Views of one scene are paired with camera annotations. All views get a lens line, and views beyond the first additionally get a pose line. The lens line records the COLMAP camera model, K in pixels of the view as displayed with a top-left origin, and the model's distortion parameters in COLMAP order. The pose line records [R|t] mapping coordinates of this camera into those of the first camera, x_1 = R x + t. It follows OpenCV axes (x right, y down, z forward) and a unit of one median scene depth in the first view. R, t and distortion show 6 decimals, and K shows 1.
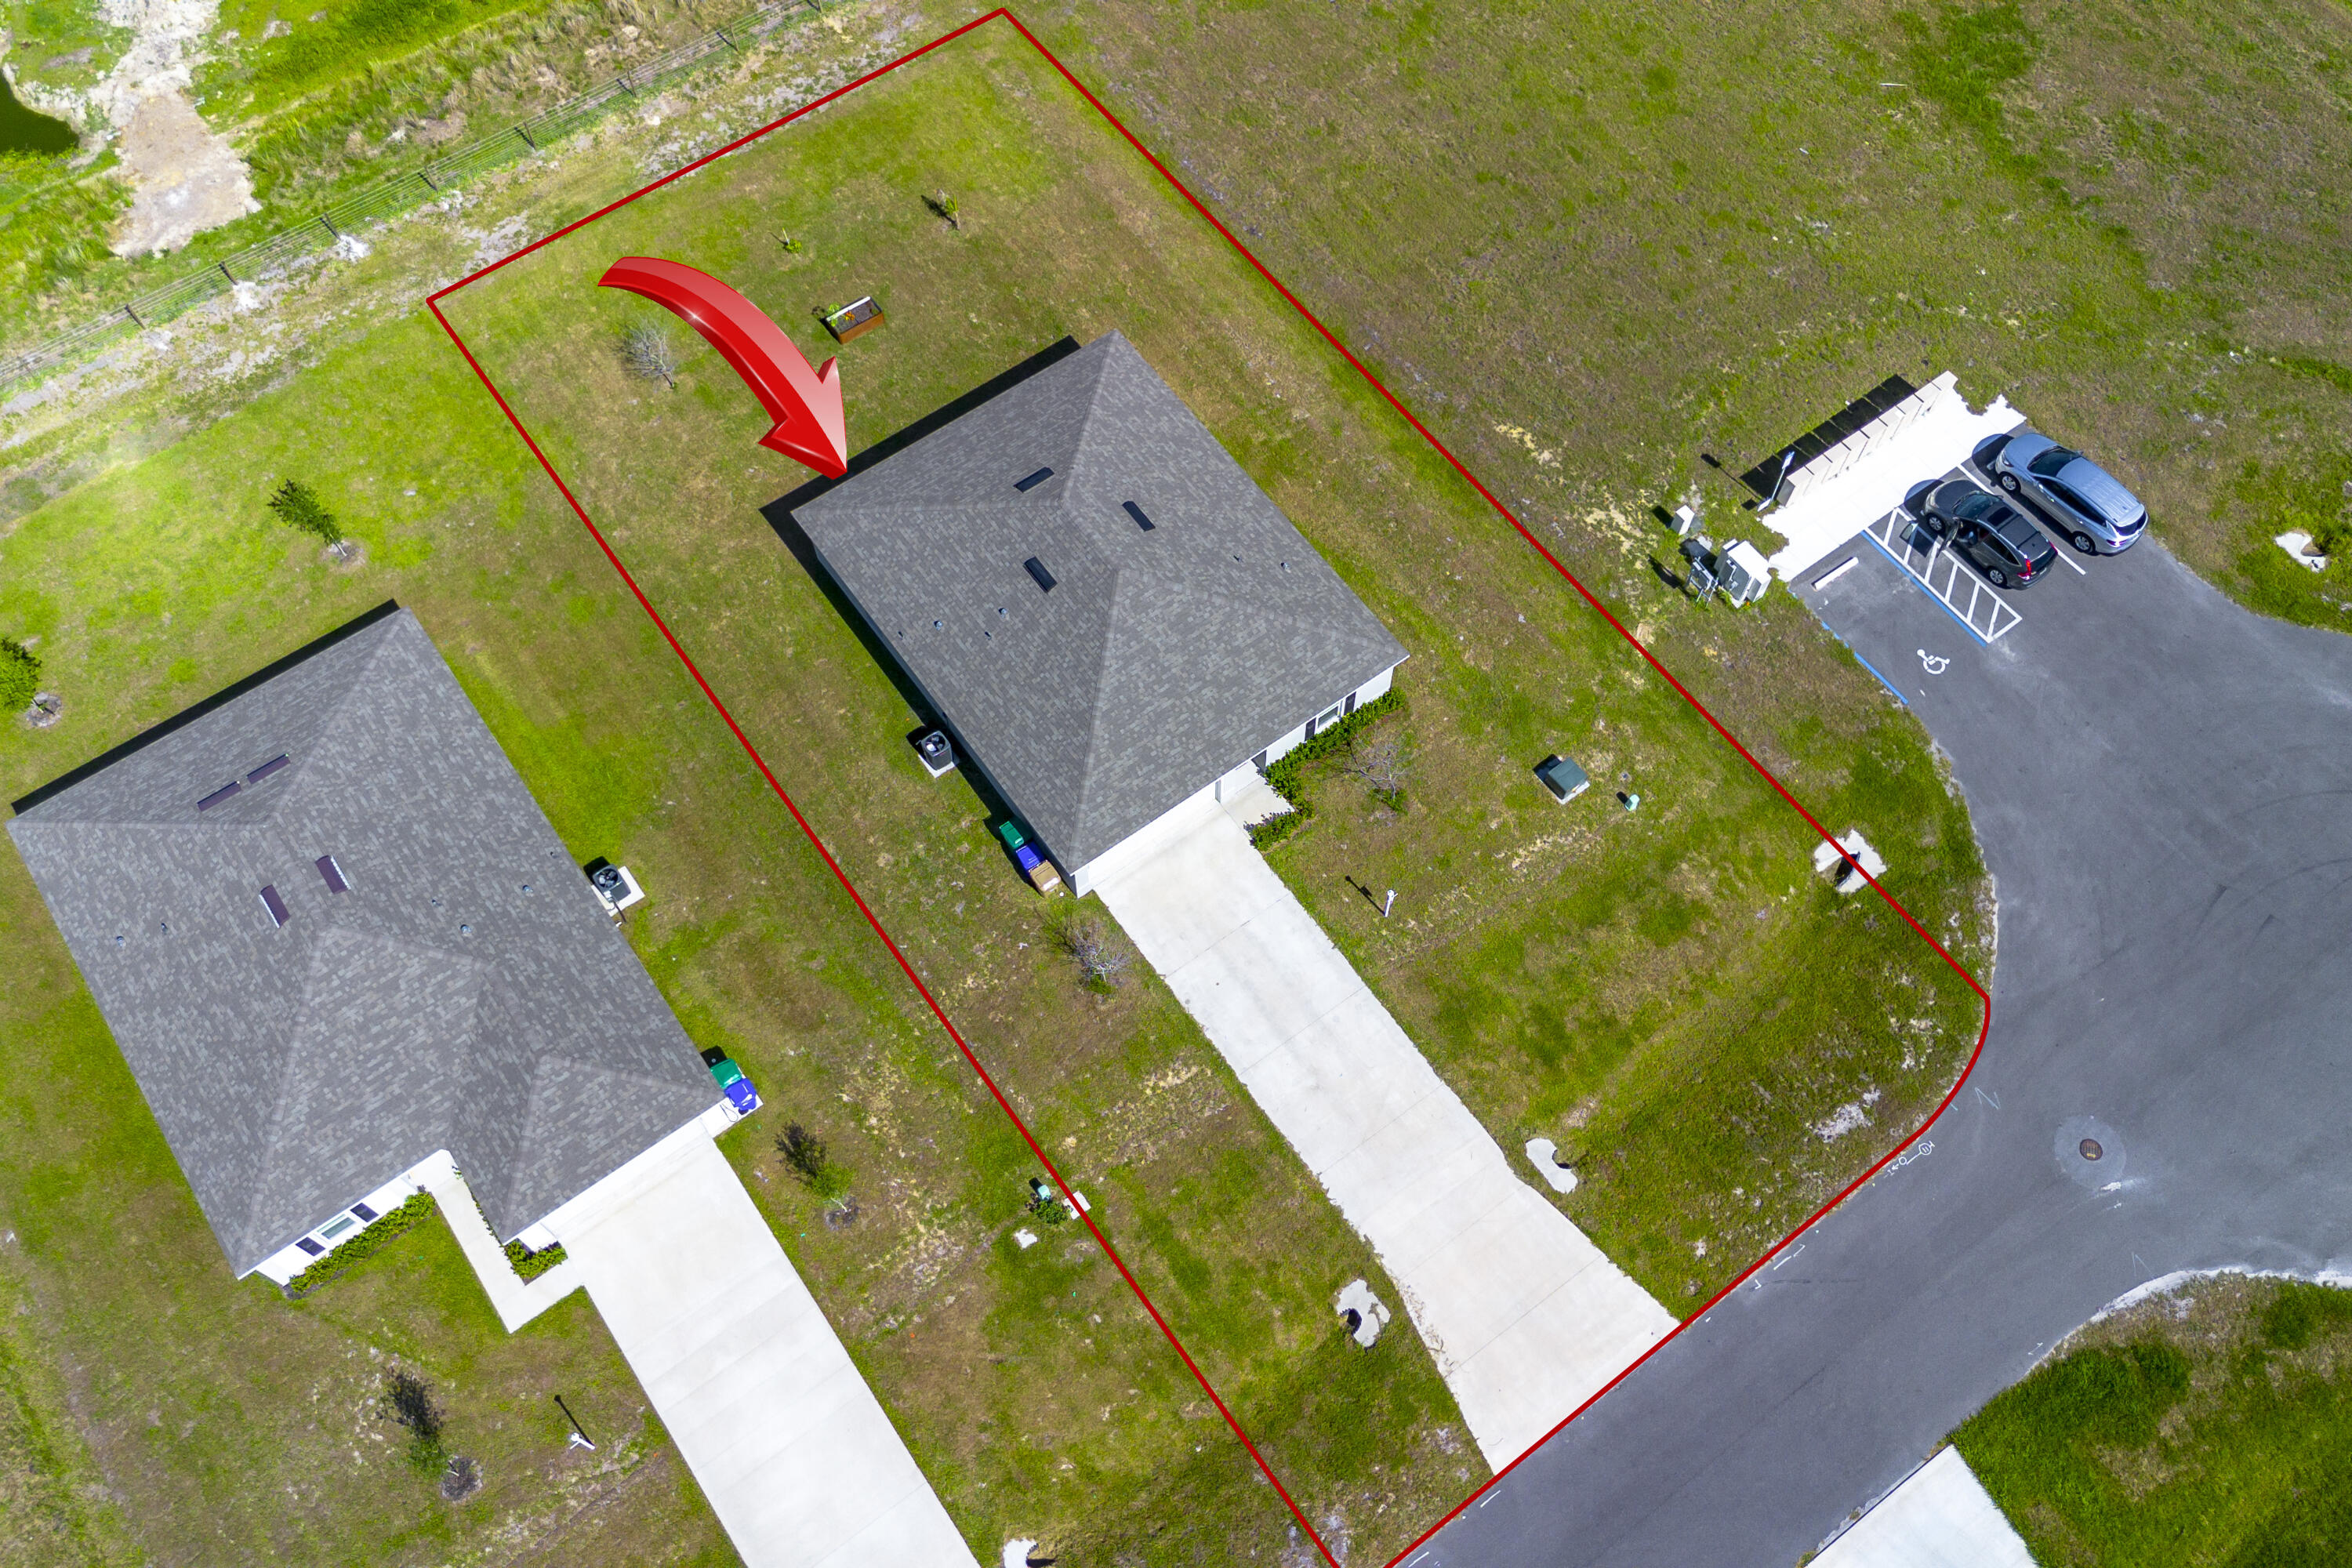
lens RADIAL K [[1974.8, 0, 1181.6], [0, 1974.8, 778.5], [0, 0, 1]] dist [0.062547, -0.053286]
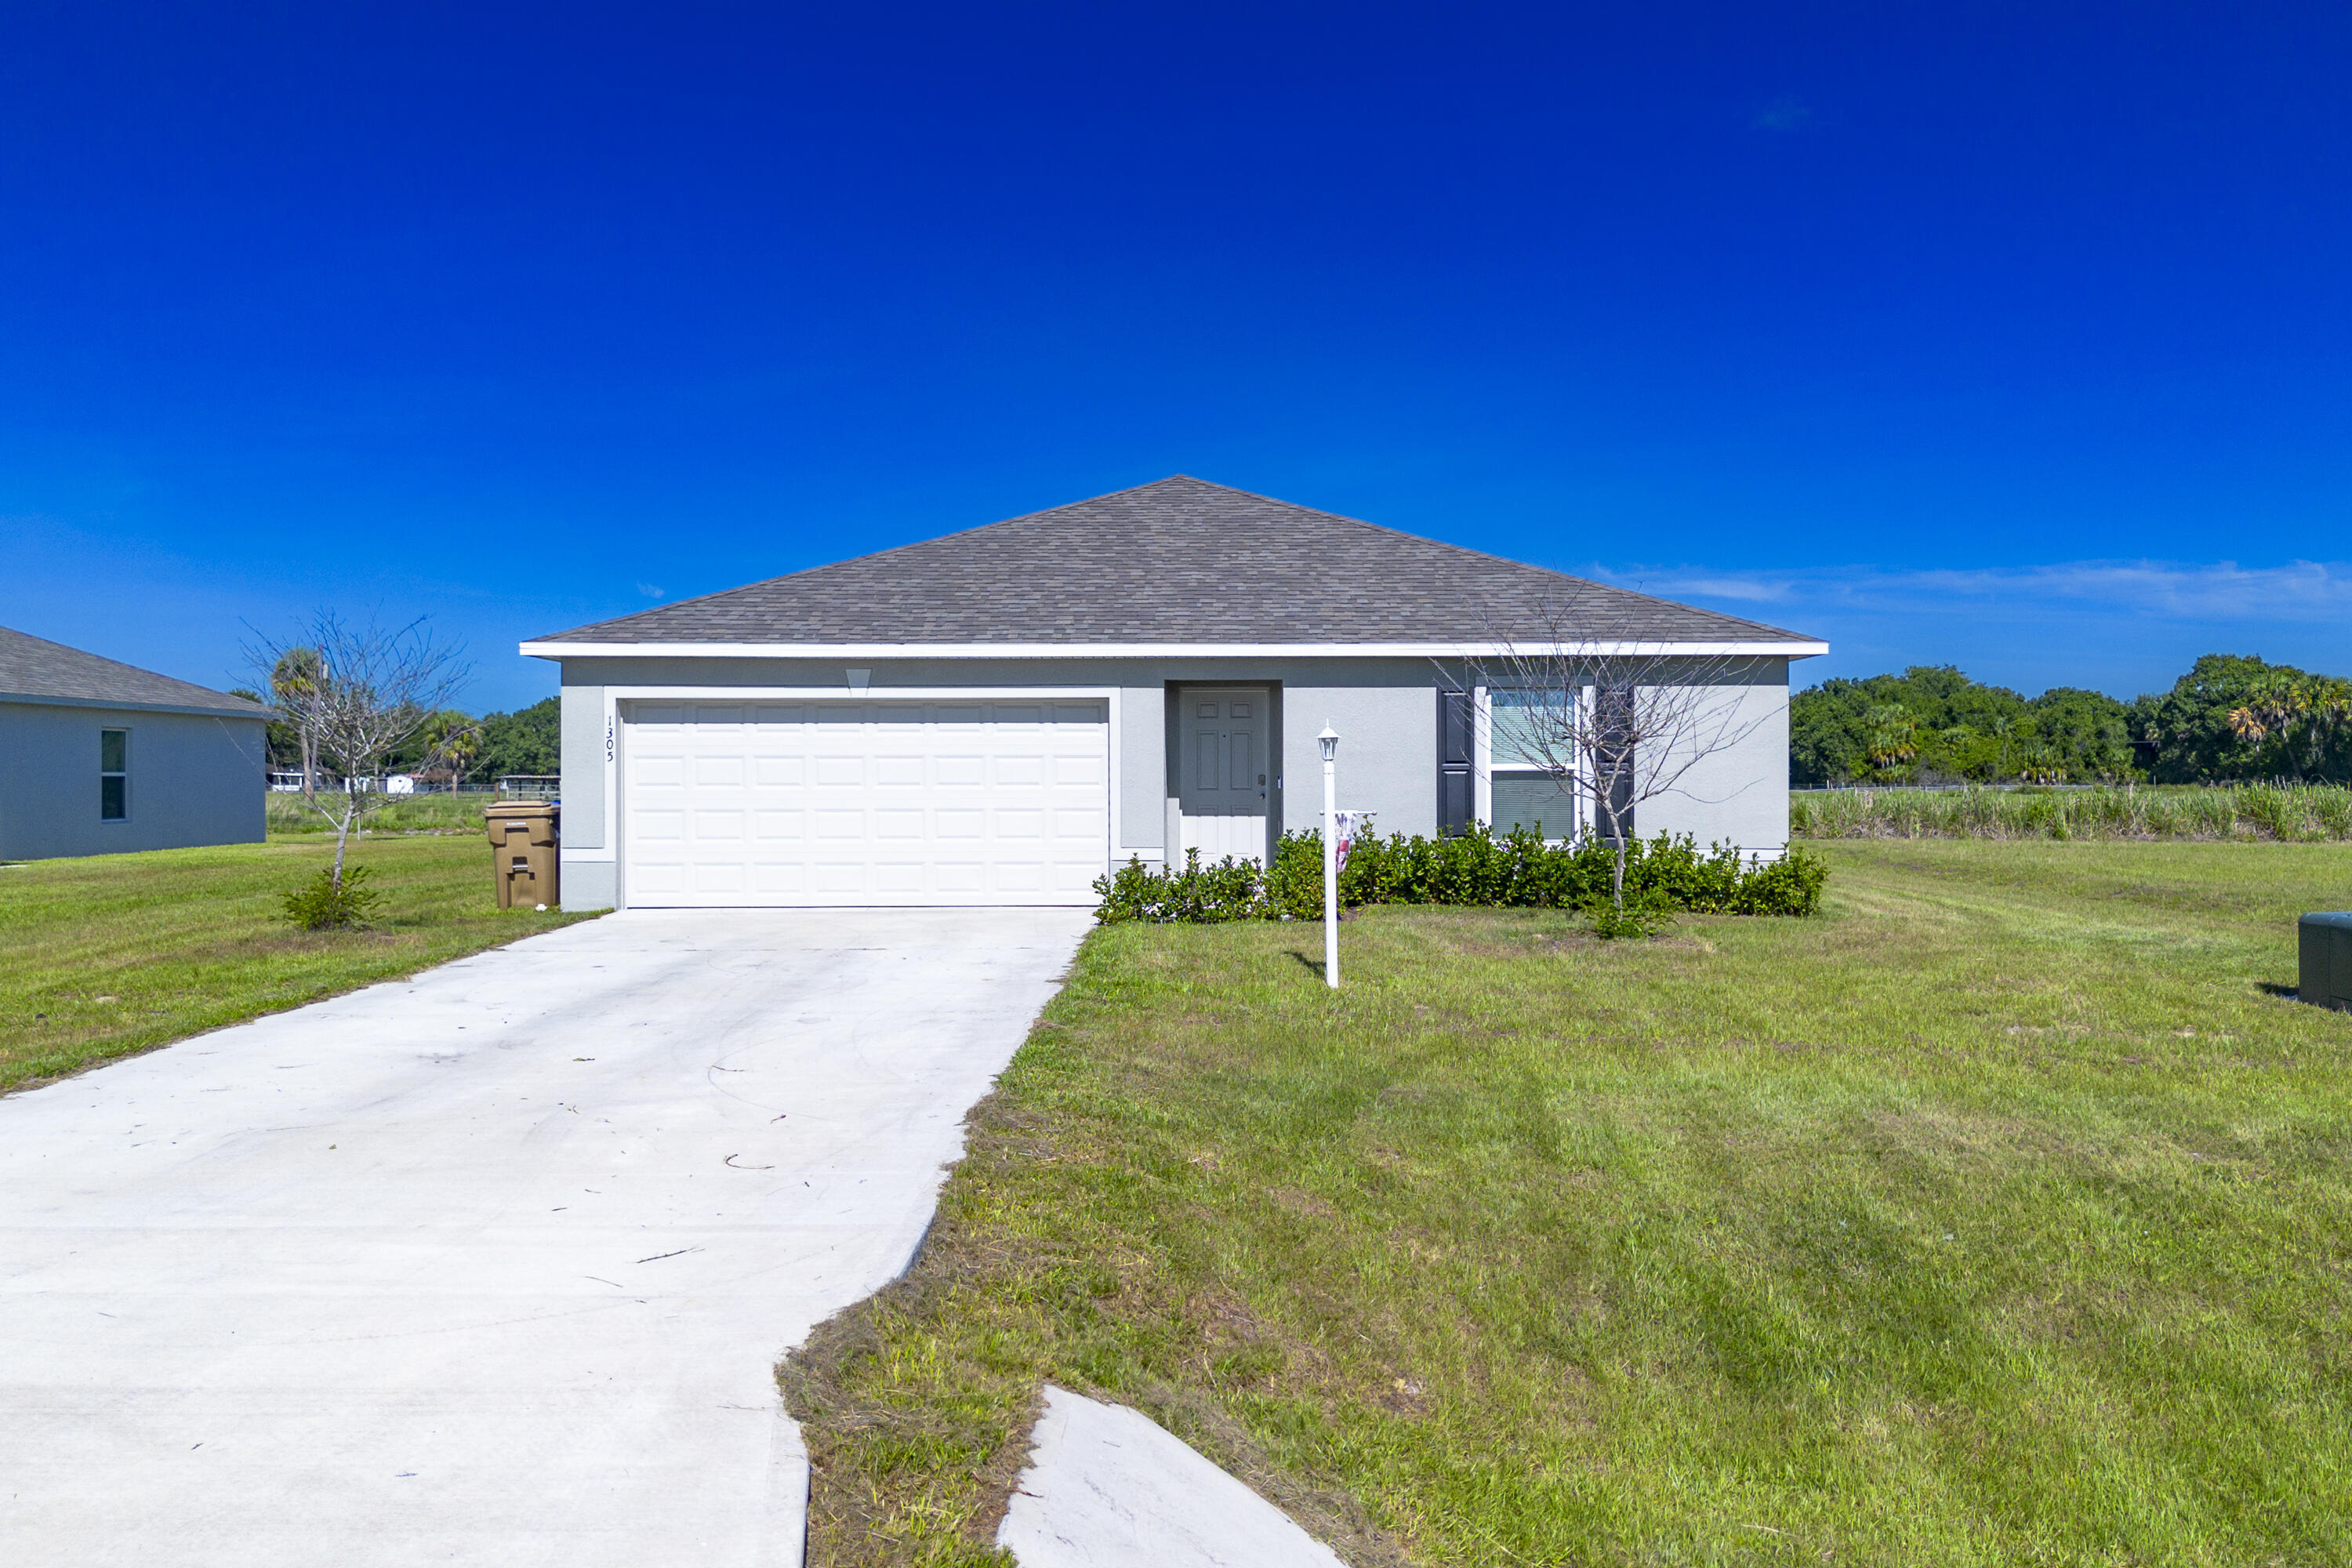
lens RADIAL K [[1986.3, 0, 1181.5], [0, 1986.3, 774.6], [0, 0, 1]] dist [0.056348, -0.041948]
pose [[0.800895, 0.002899, -0.598798, 0.211262], [-0.533626, 0.457158, -0.711513, 0.214996], [0.271683, 0.889381, 0.367682, 0.824646]]
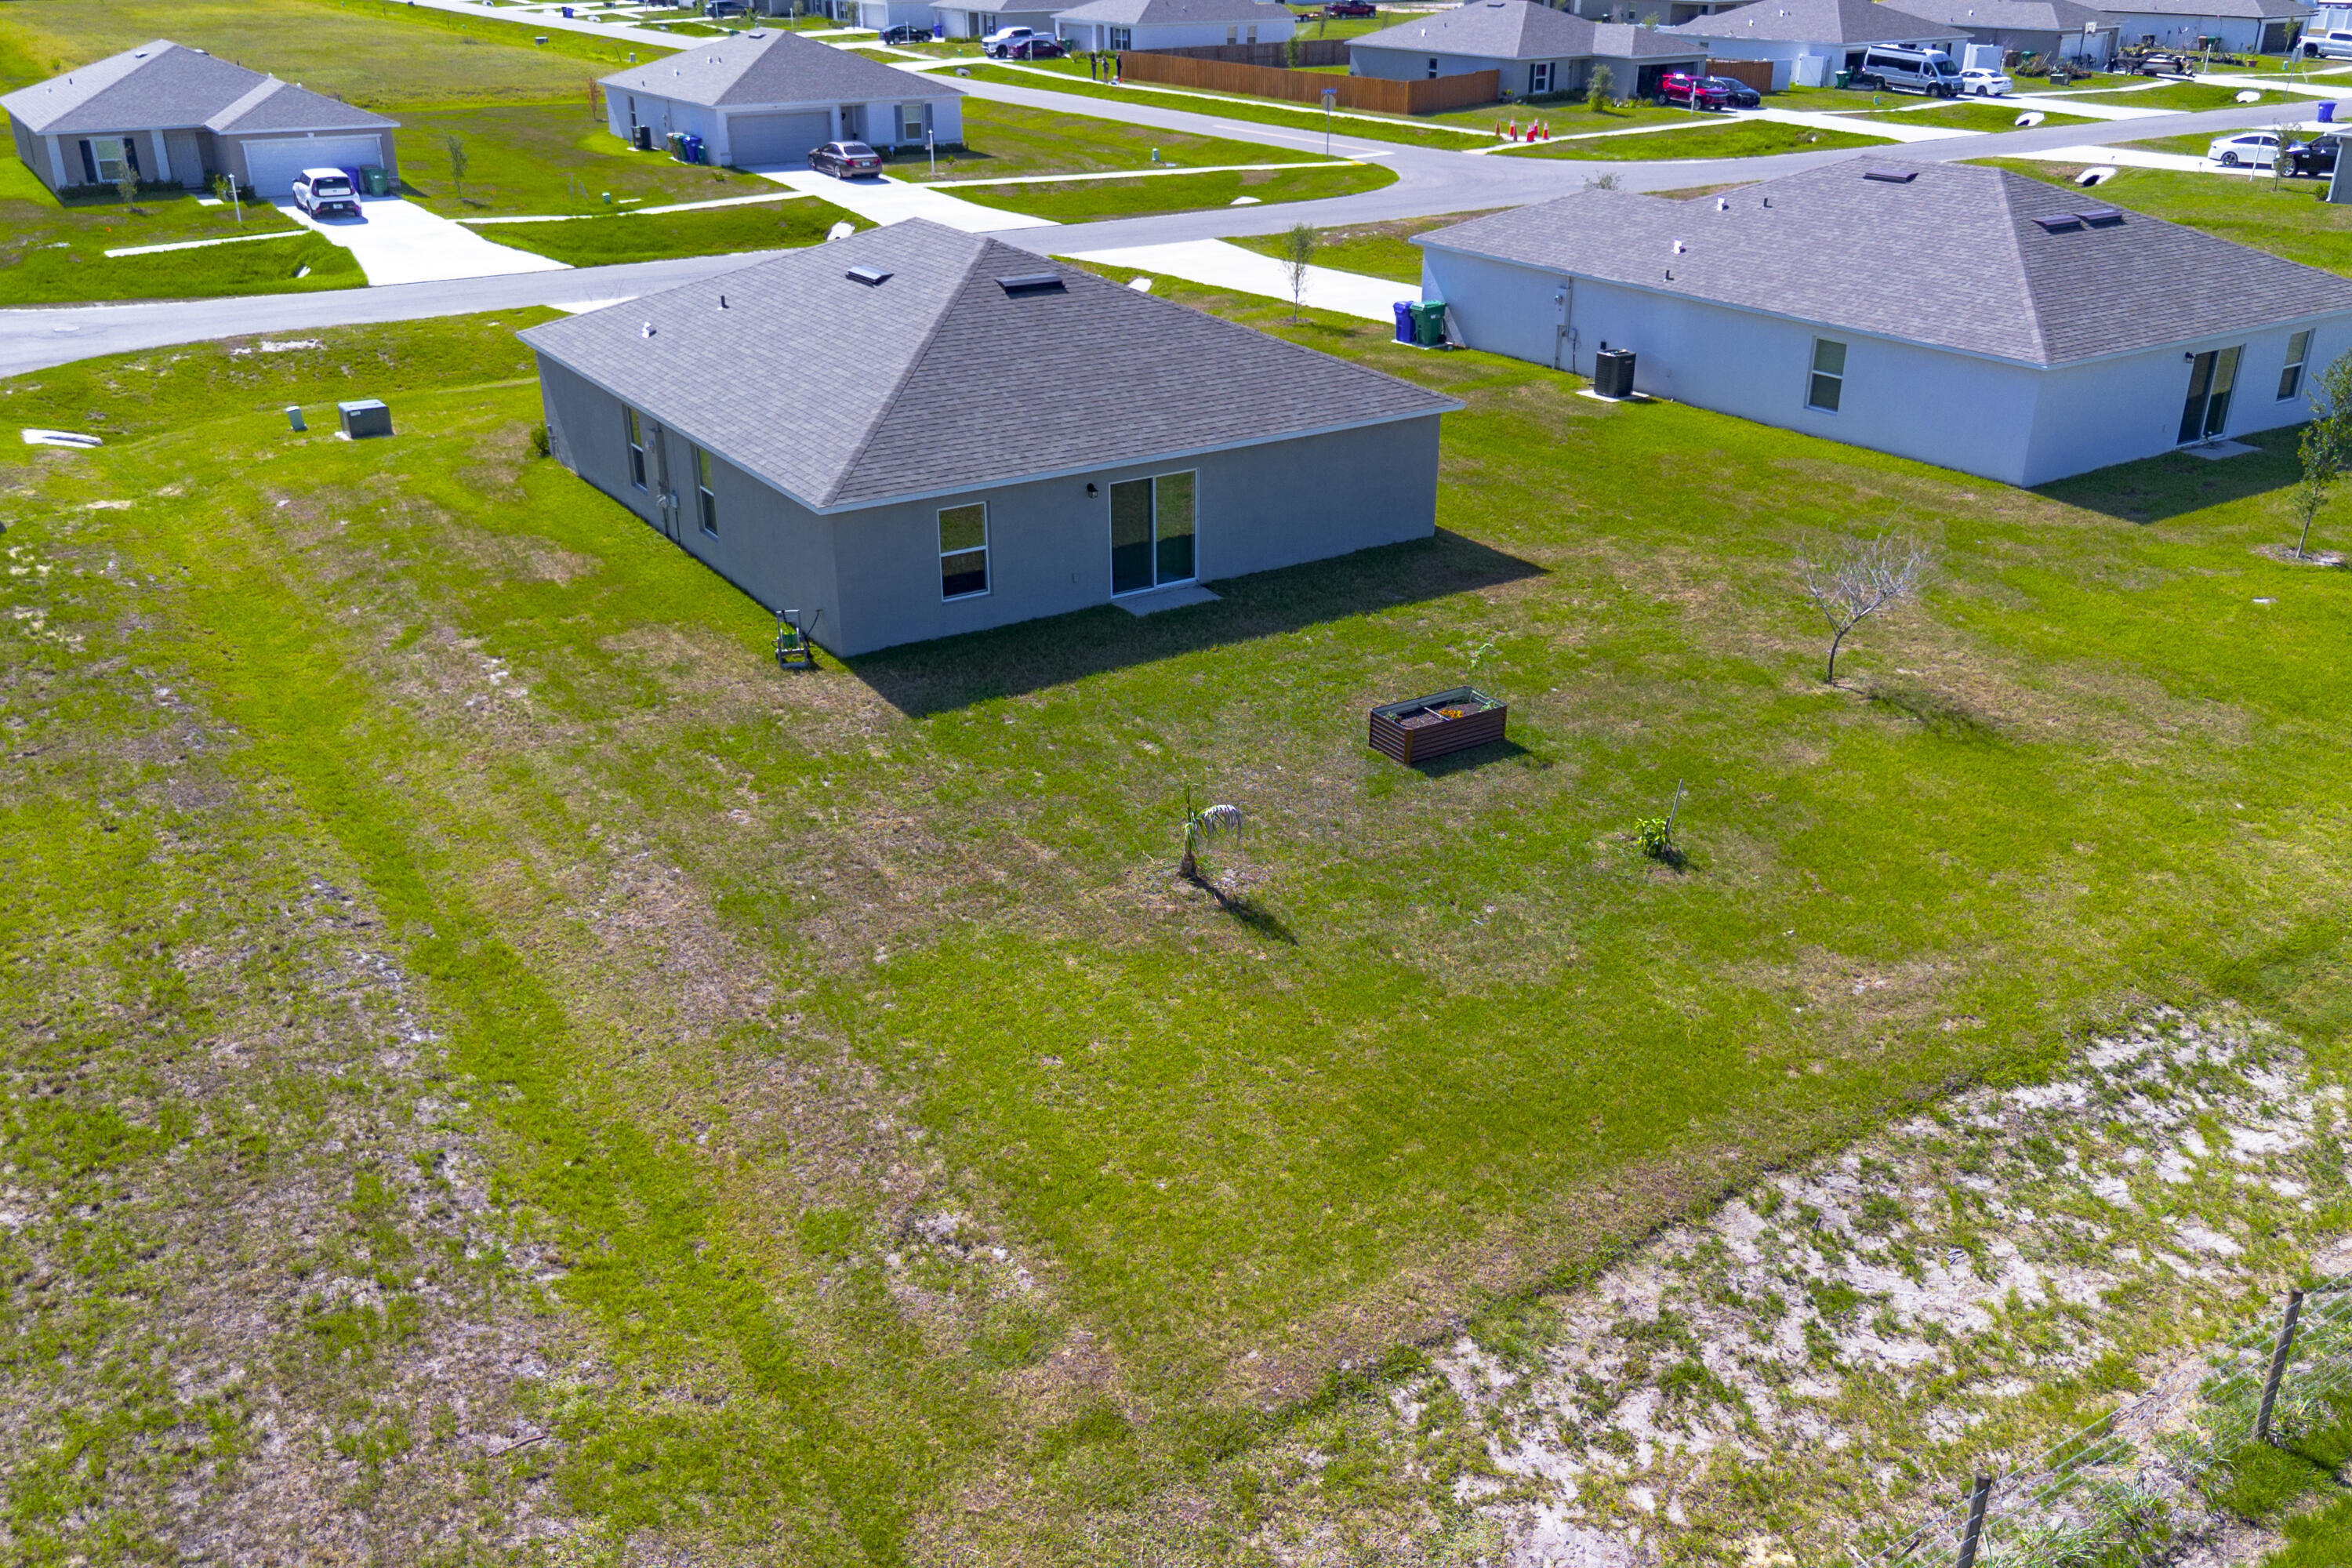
lens RADIAL K [[1986.3, 0, 1181.5], [0, 1986.3, 774.6], [0, 0, 1]] dist [0.056348, -0.041948]
pose [[-0.998643, -0.014930, 0.049885, -0.143653], [0.048793, 0.066215, 0.996612, -0.692345], [-0.018182, 0.997694, -0.065397, 1.127083]]
